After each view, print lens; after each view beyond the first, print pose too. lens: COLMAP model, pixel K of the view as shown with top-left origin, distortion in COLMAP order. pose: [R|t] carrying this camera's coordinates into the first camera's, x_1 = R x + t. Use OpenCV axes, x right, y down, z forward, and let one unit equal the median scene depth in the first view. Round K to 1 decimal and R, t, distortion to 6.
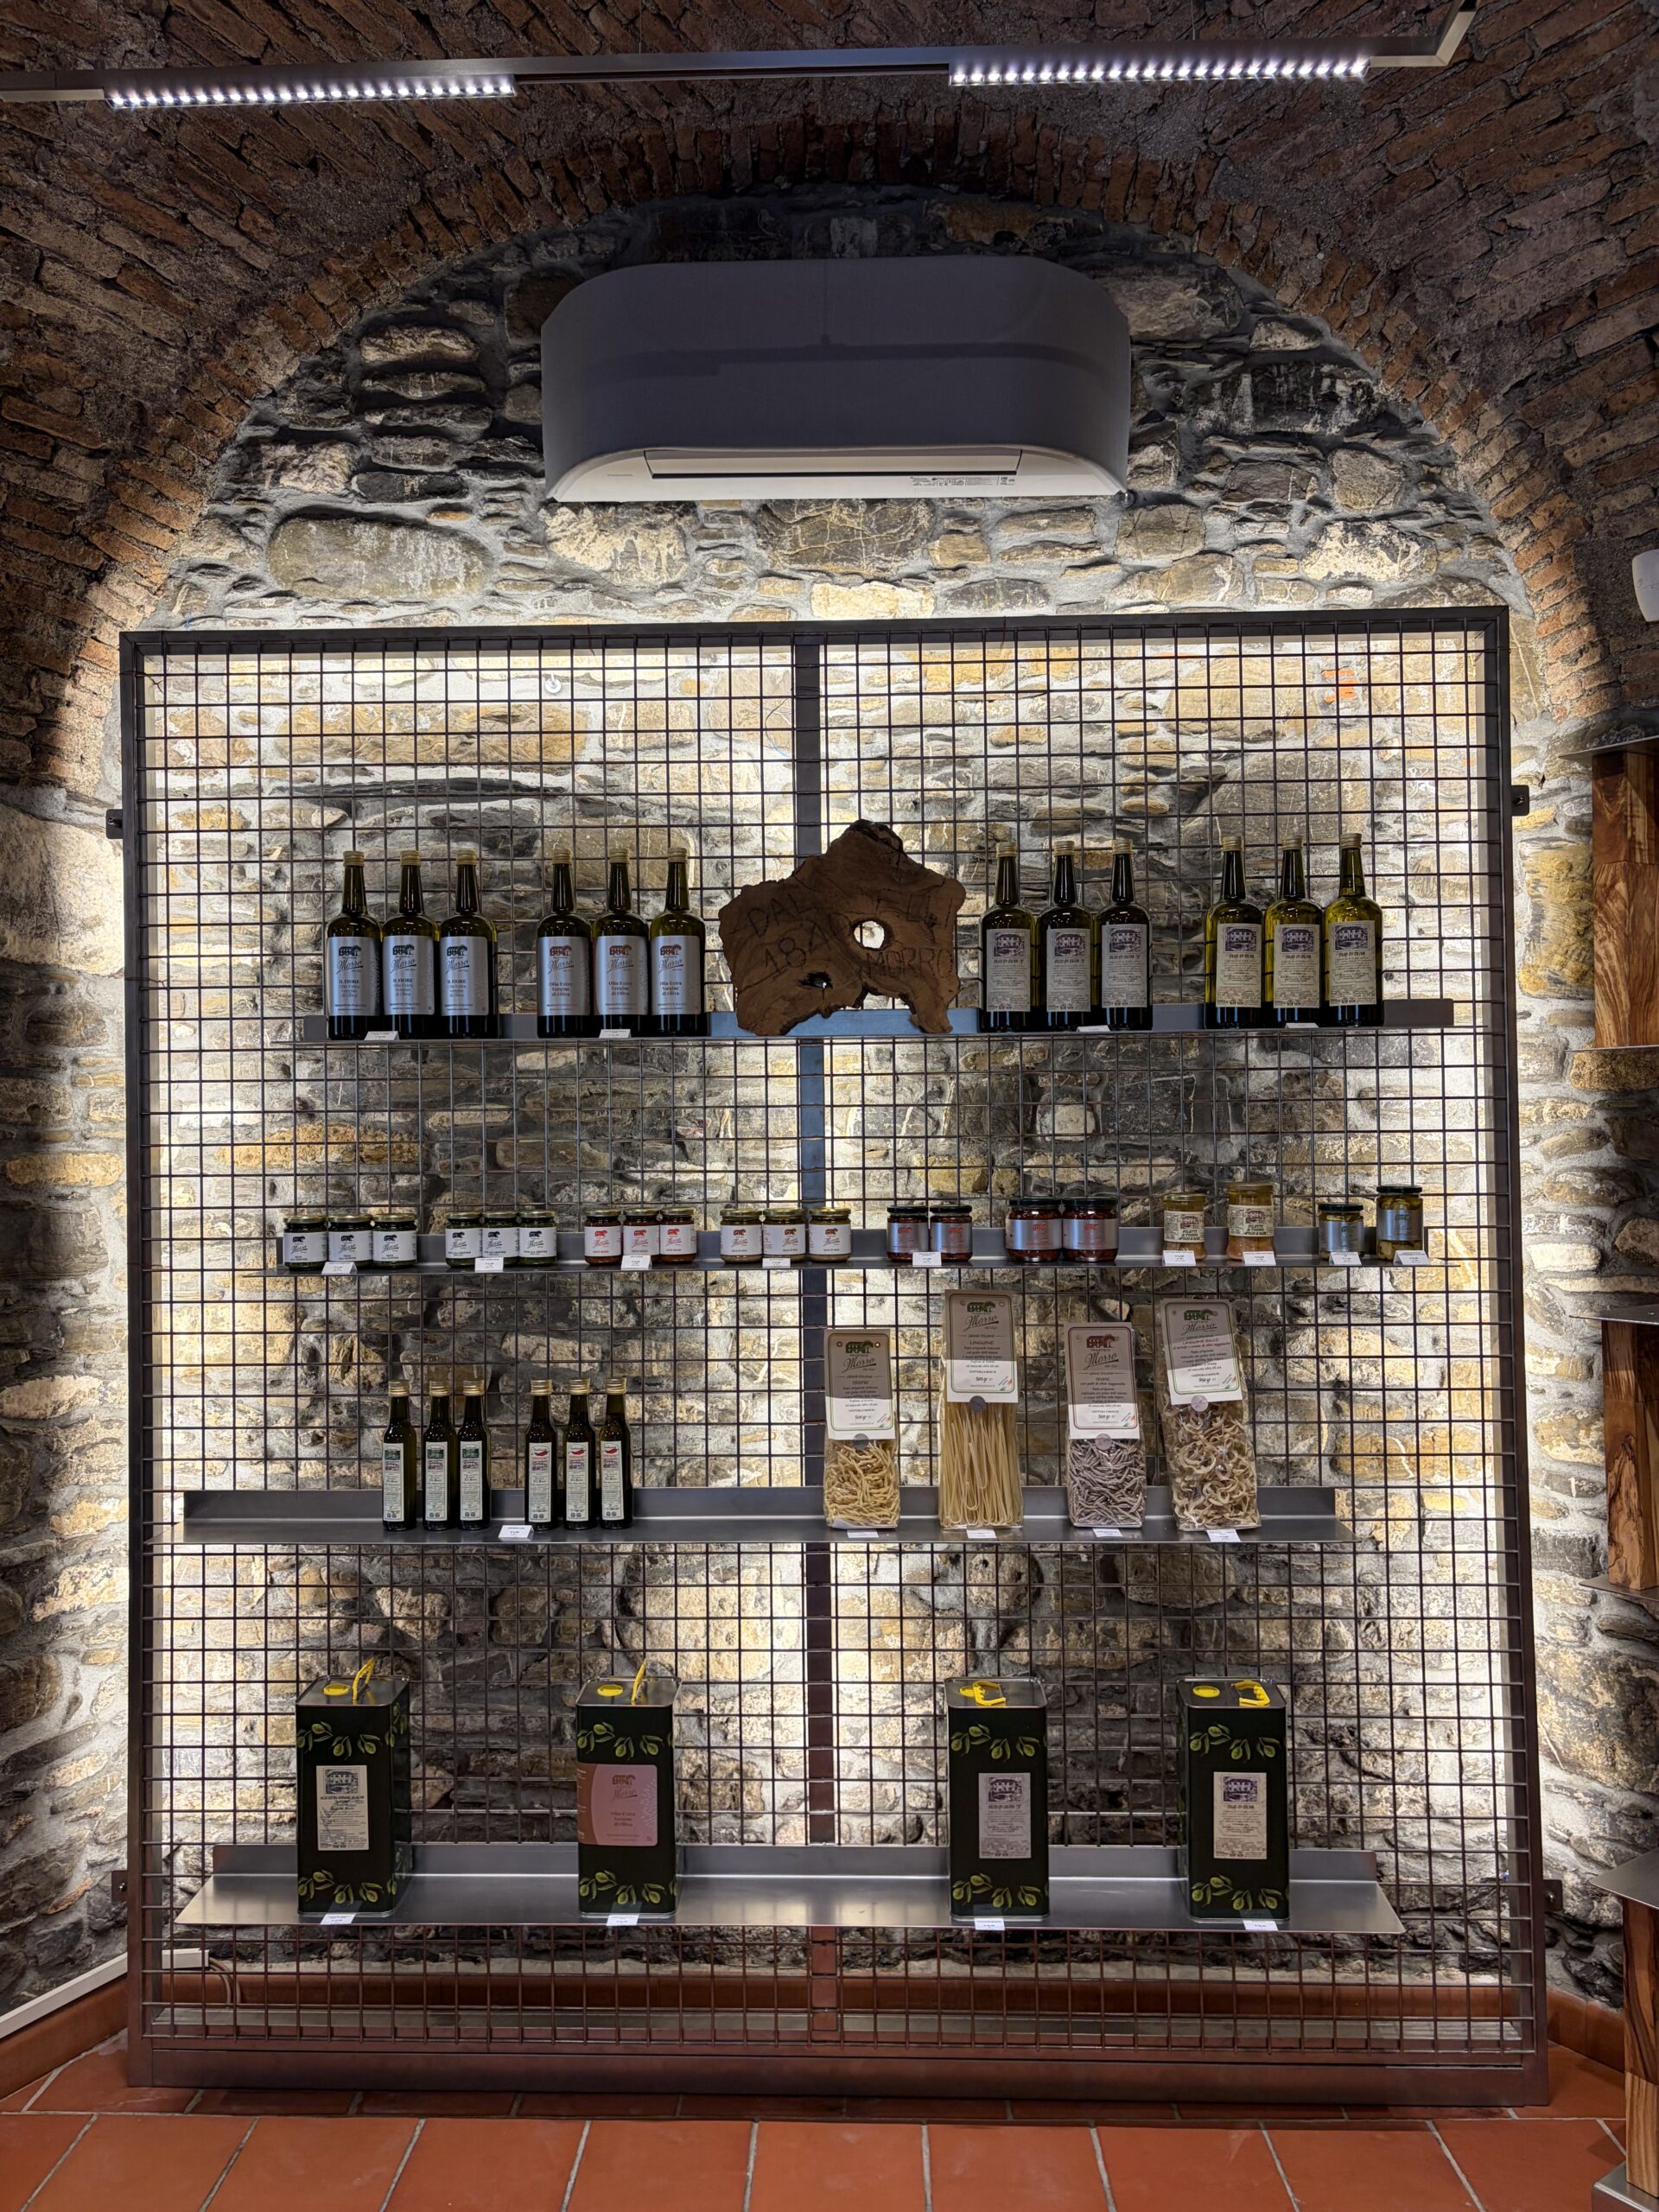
lens RADIAL K [[1674.8, 0, 825.6], [0, 1674.8, 1111.7], [0, 0, 1]] dist [0.052721, -0.044987]
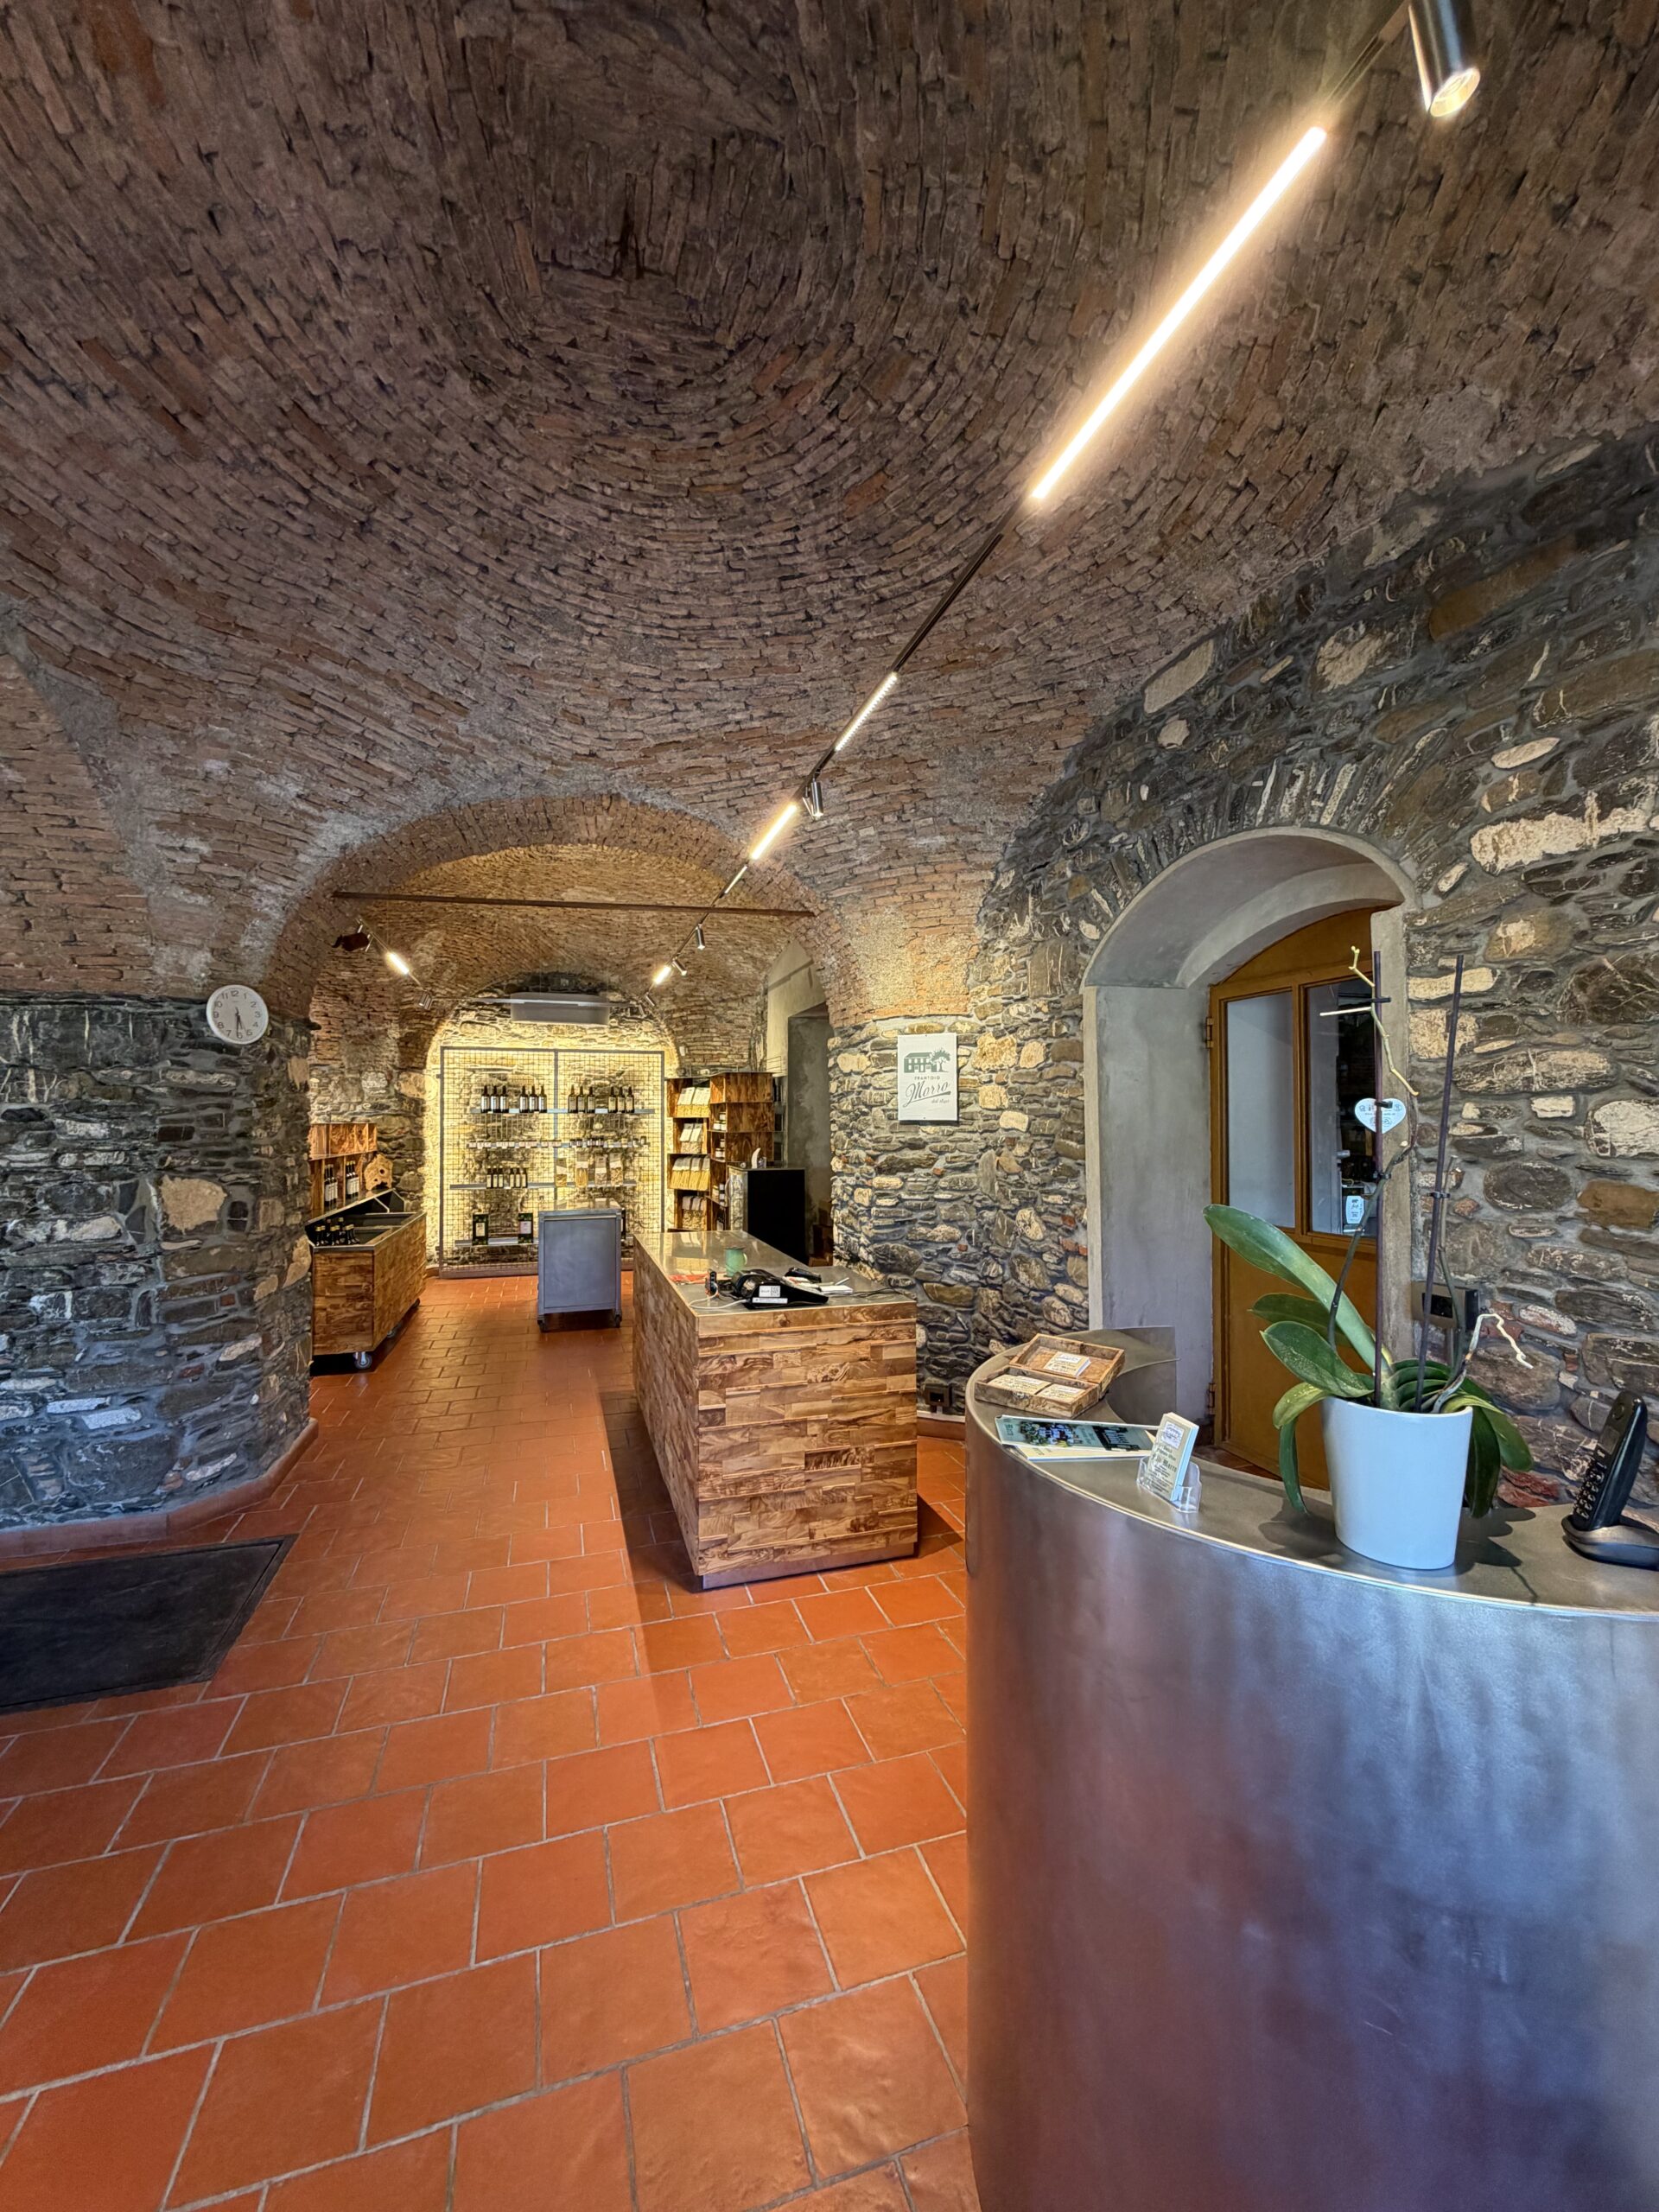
lens RADIAL K [[893.9, 0, 825.2], [0, 893.9, 1114.0], [0, 0, 1]] dist [0.024498, 0.000095]
pose [[0.949383, 0.014906, 0.313768, -0.105399], [-0.014885, 0.999886, -0.002460, -0.045671], [-0.313768, -0.002335, 0.949497, -2.562063]]
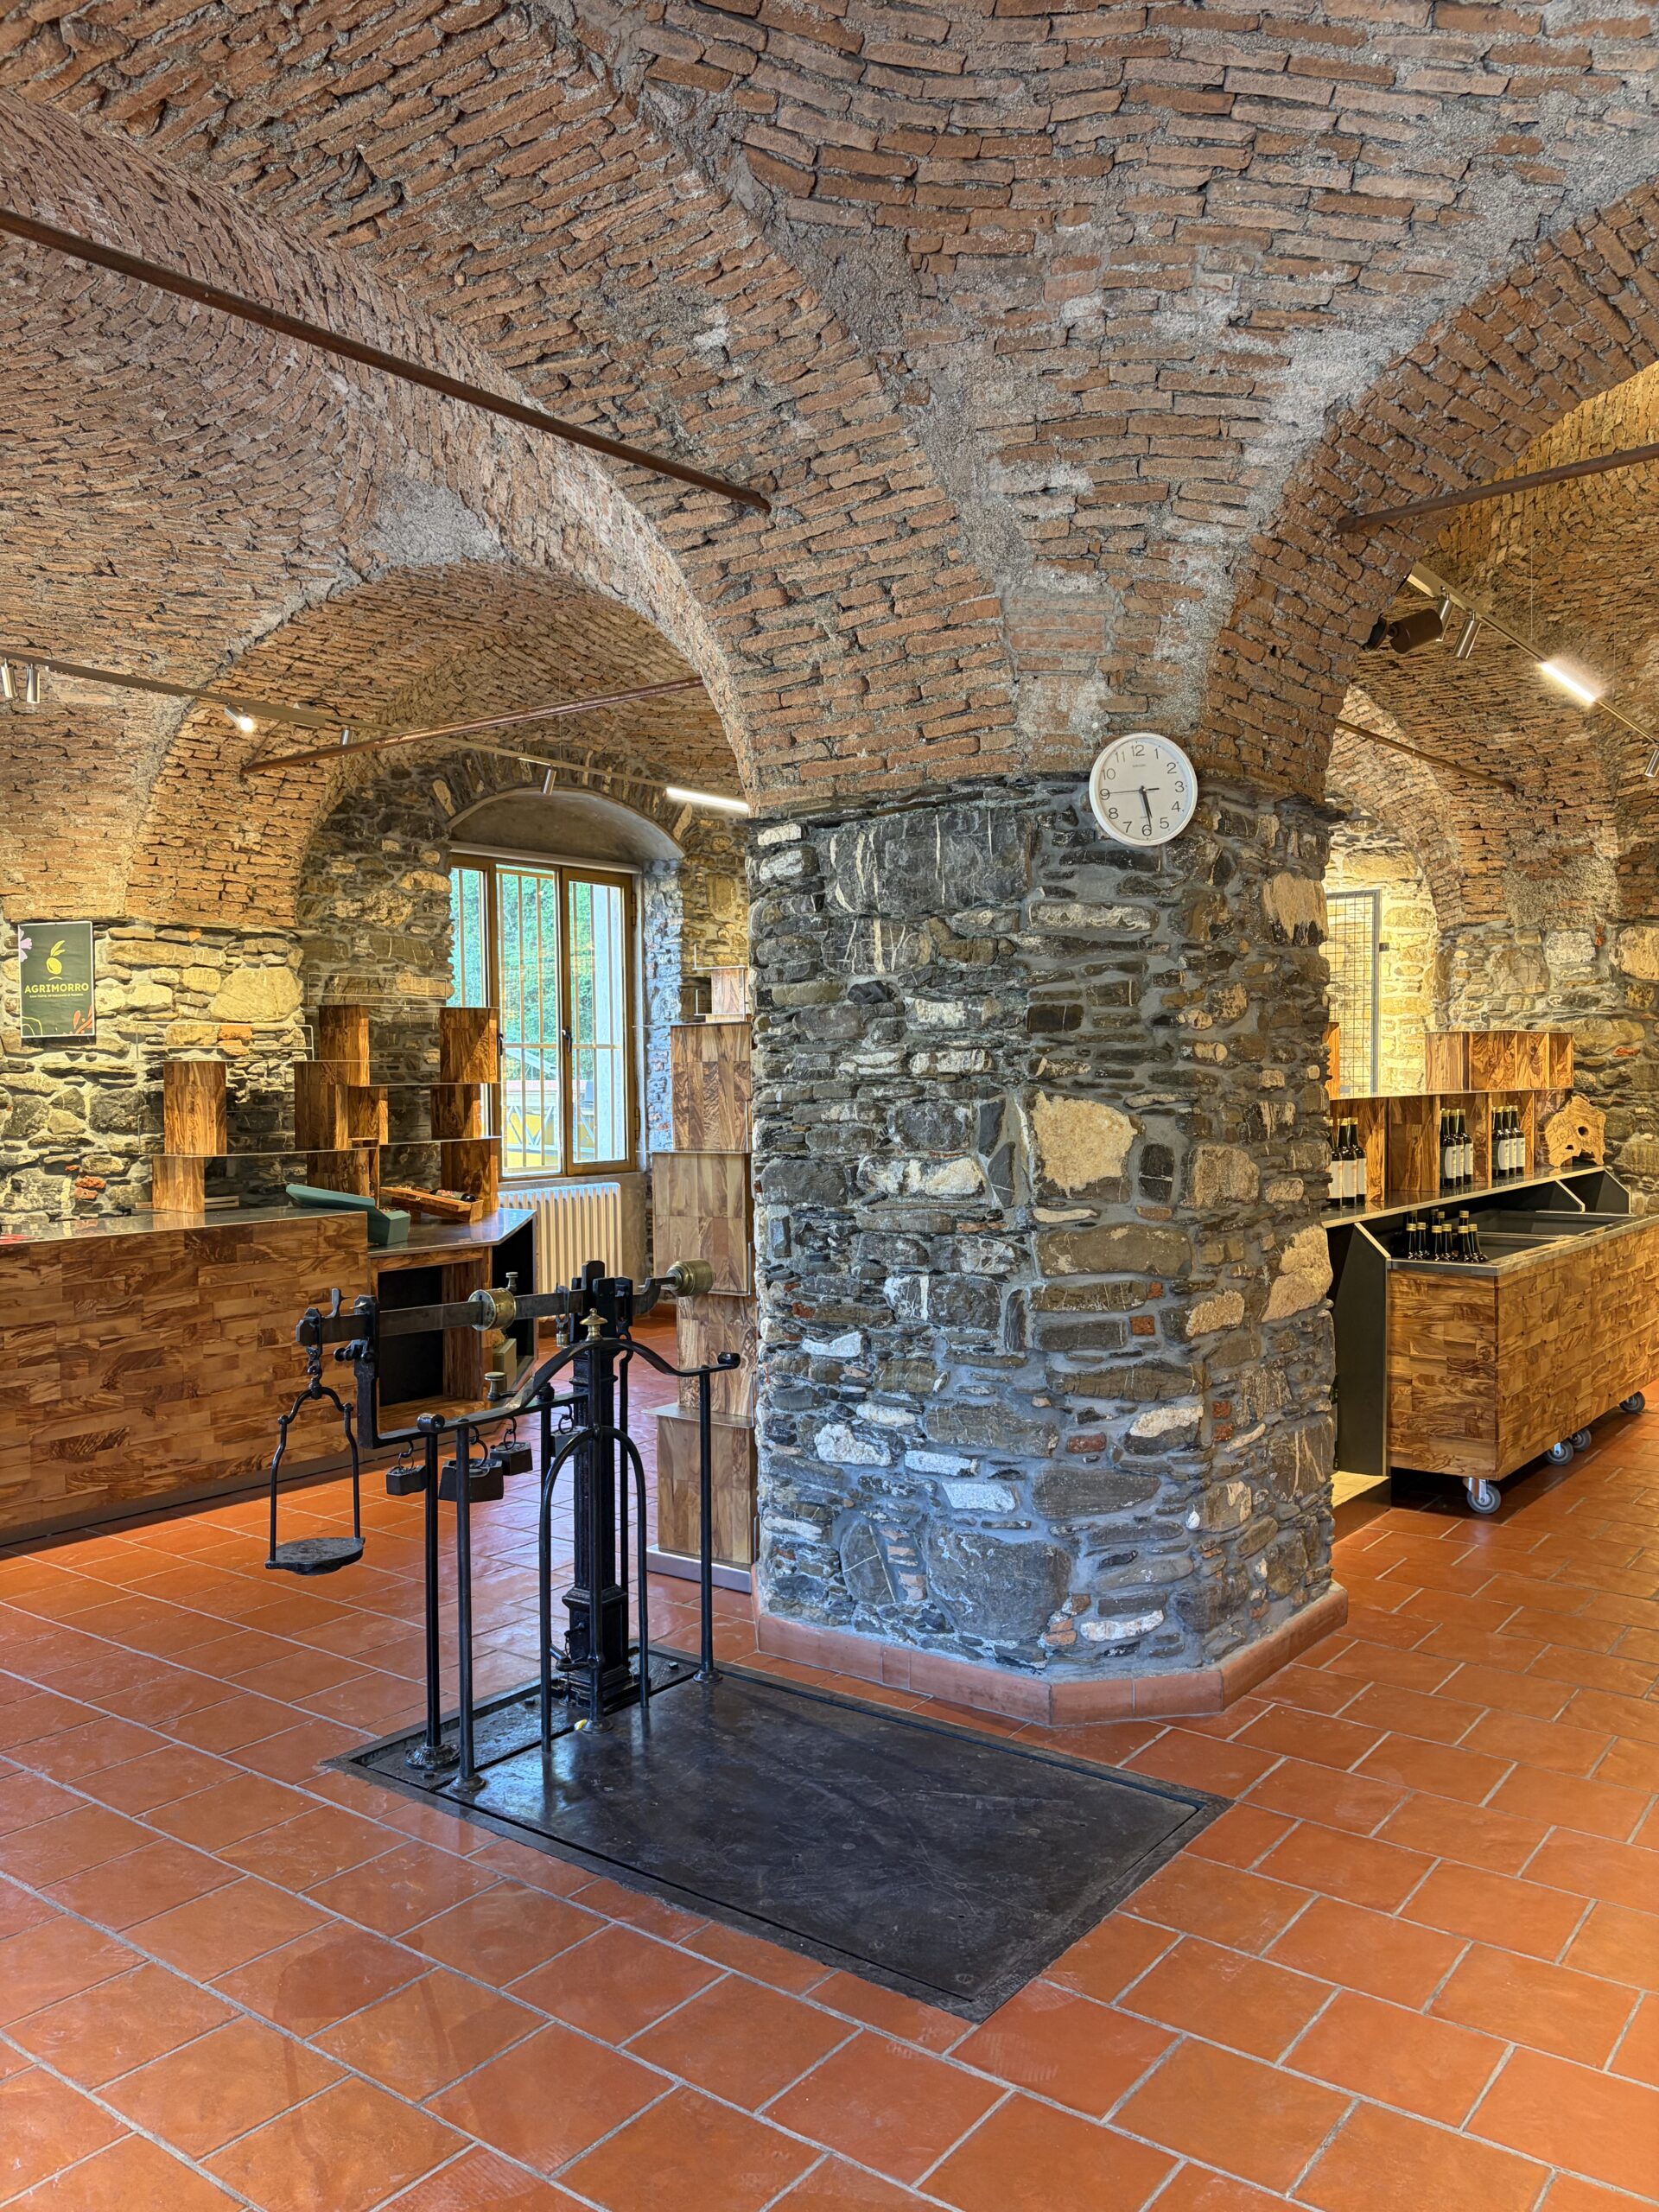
lens RADIAL K [[1674.8, 0, 825.4], [0, 1674.8, 1120.3], [0, 0, 1]] dist [0.052721, -0.044987]
pose [[0.810016, 0.019579, -0.586080, 0.066017], [0.006825, 0.999060, 0.042809, 0.018837], [0.586368, -0.038676, 0.809121, -2.228715]]
